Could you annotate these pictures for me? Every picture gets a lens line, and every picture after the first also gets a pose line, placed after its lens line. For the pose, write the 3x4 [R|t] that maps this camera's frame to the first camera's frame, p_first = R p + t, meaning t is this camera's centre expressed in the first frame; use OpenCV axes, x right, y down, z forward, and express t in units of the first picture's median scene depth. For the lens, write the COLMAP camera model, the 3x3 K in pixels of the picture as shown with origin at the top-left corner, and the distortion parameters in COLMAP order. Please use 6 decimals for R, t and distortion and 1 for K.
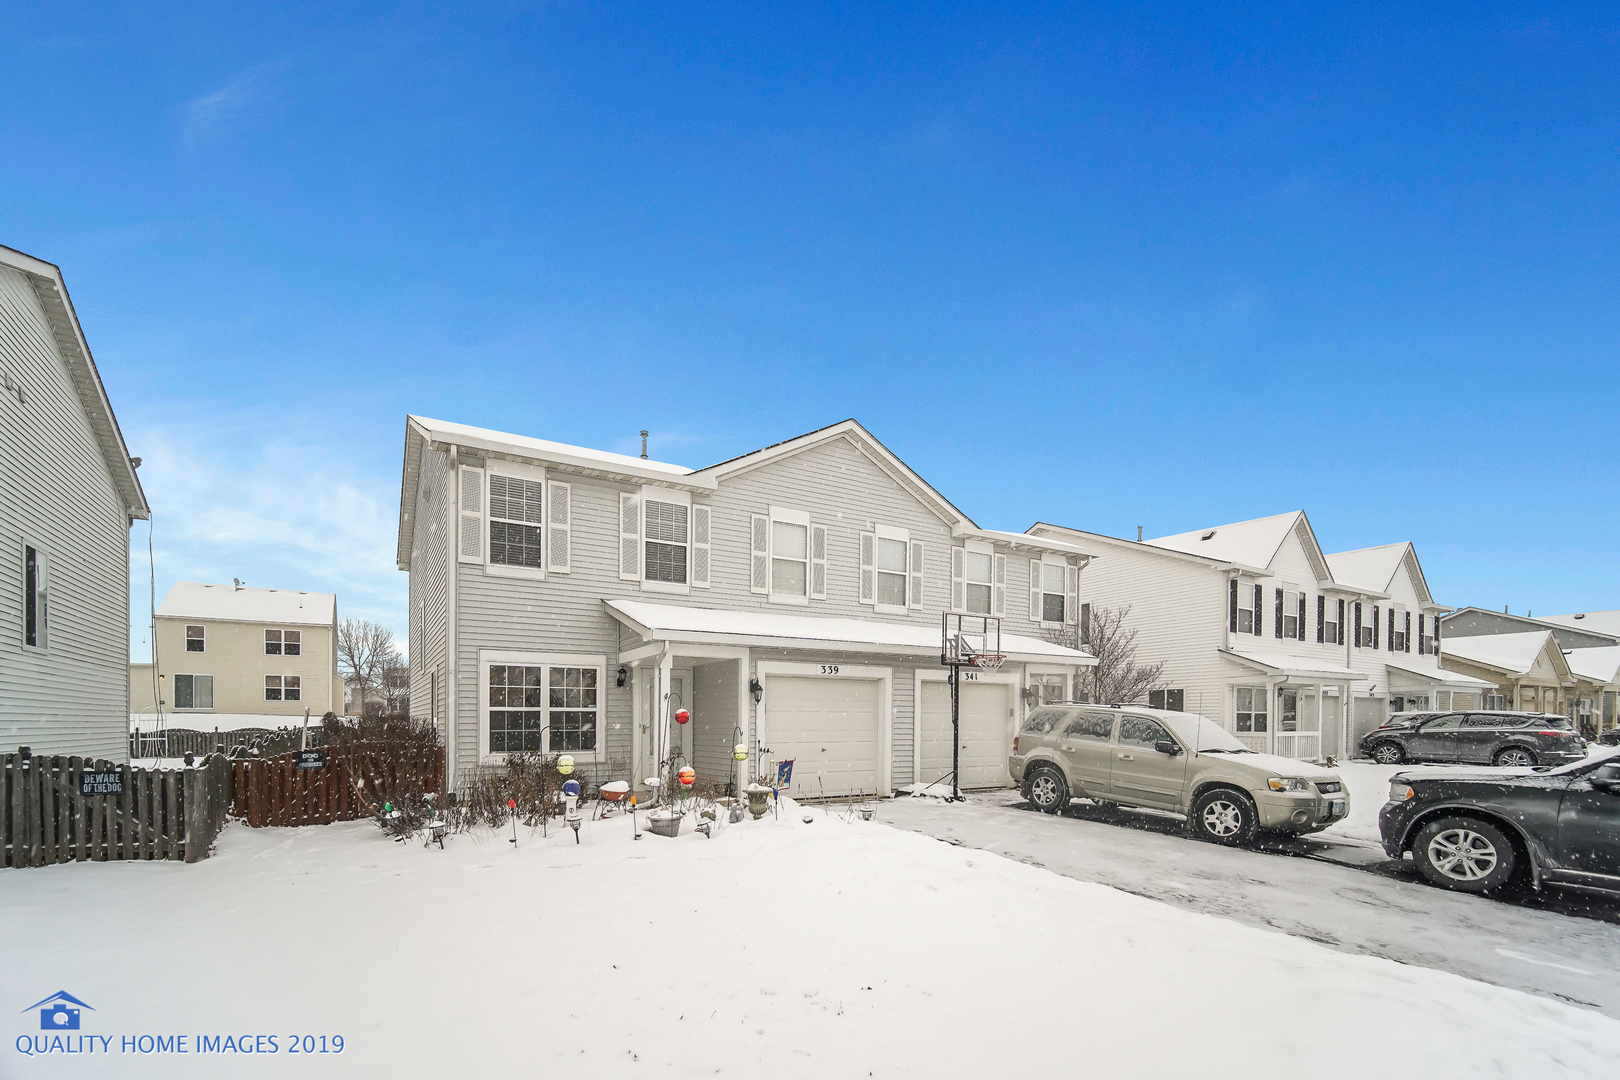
lens RADIAL K [[728.9, 0, 812.1], [0, 728.9, 610.0], [0, 0, 1]] dist [-0.001766, -0.000657]
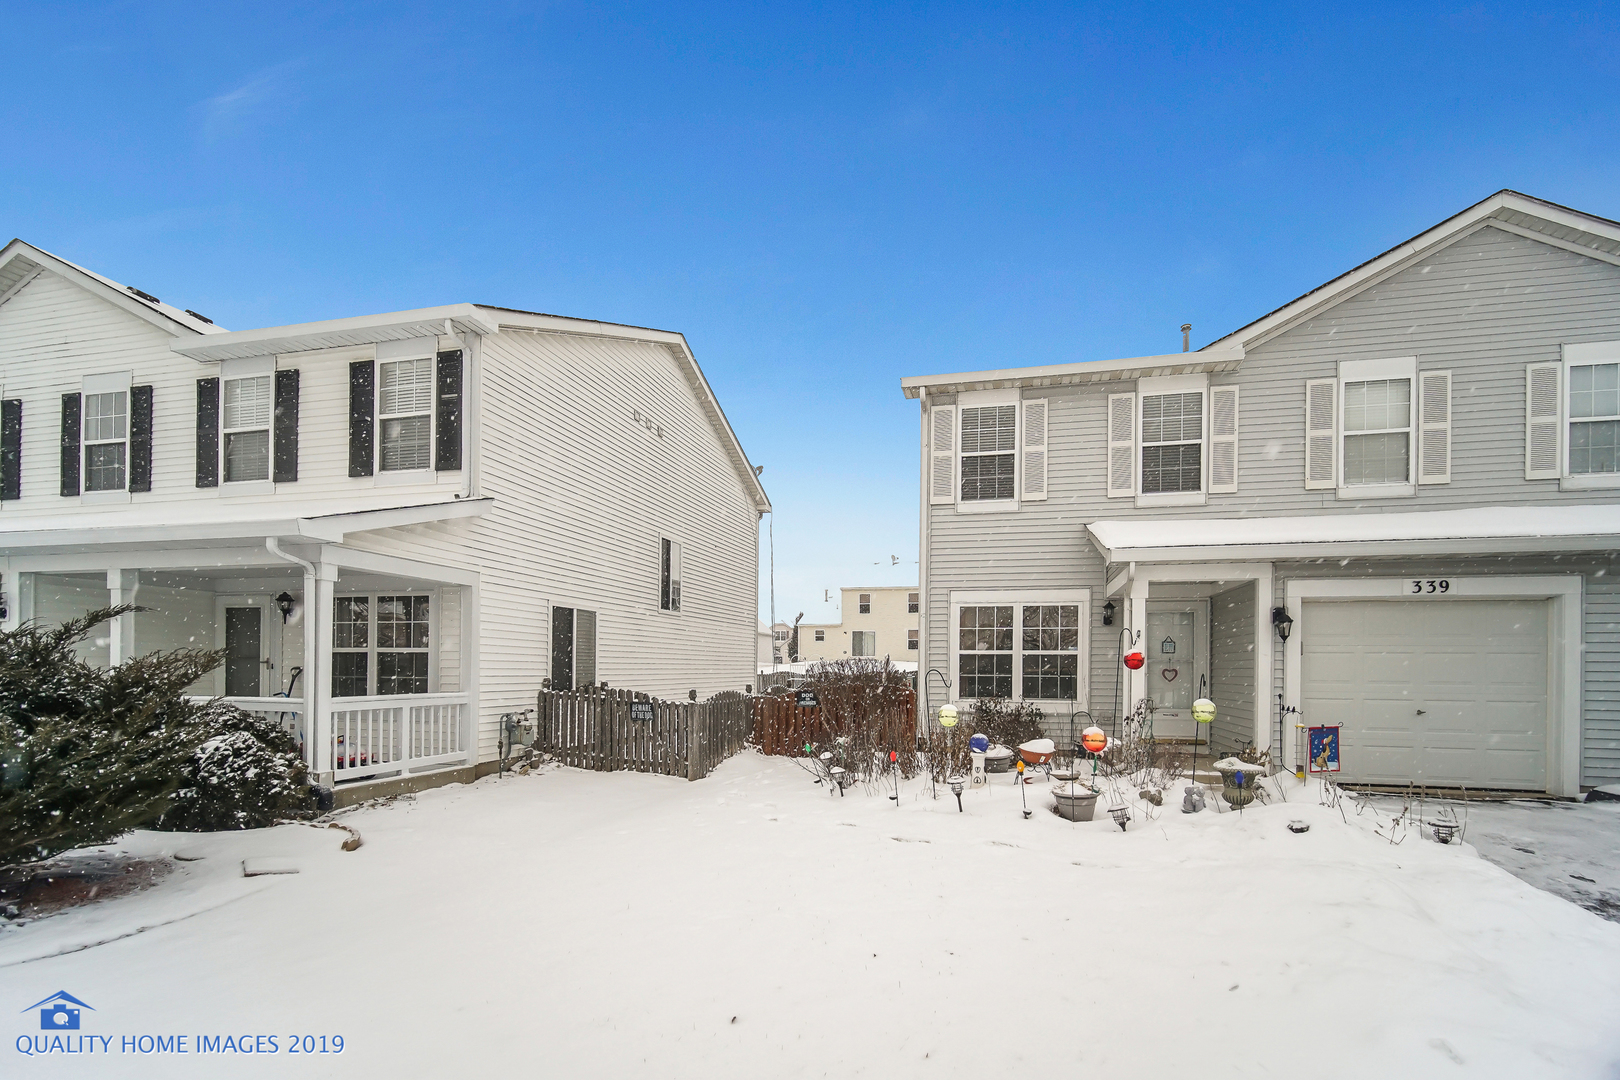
lens RADIAL K [[728.9, 0, 812.1], [0, 728.9, 610.0], [0, 0, 1]] dist [-0.001766, -0.000657]
pose [[0.714327, -0.048546, -0.698126, 0.080392], [0.099164, 0.994547, 0.032306, 0.028802], [0.692751, -0.092306, 0.715246, 0.178875]]
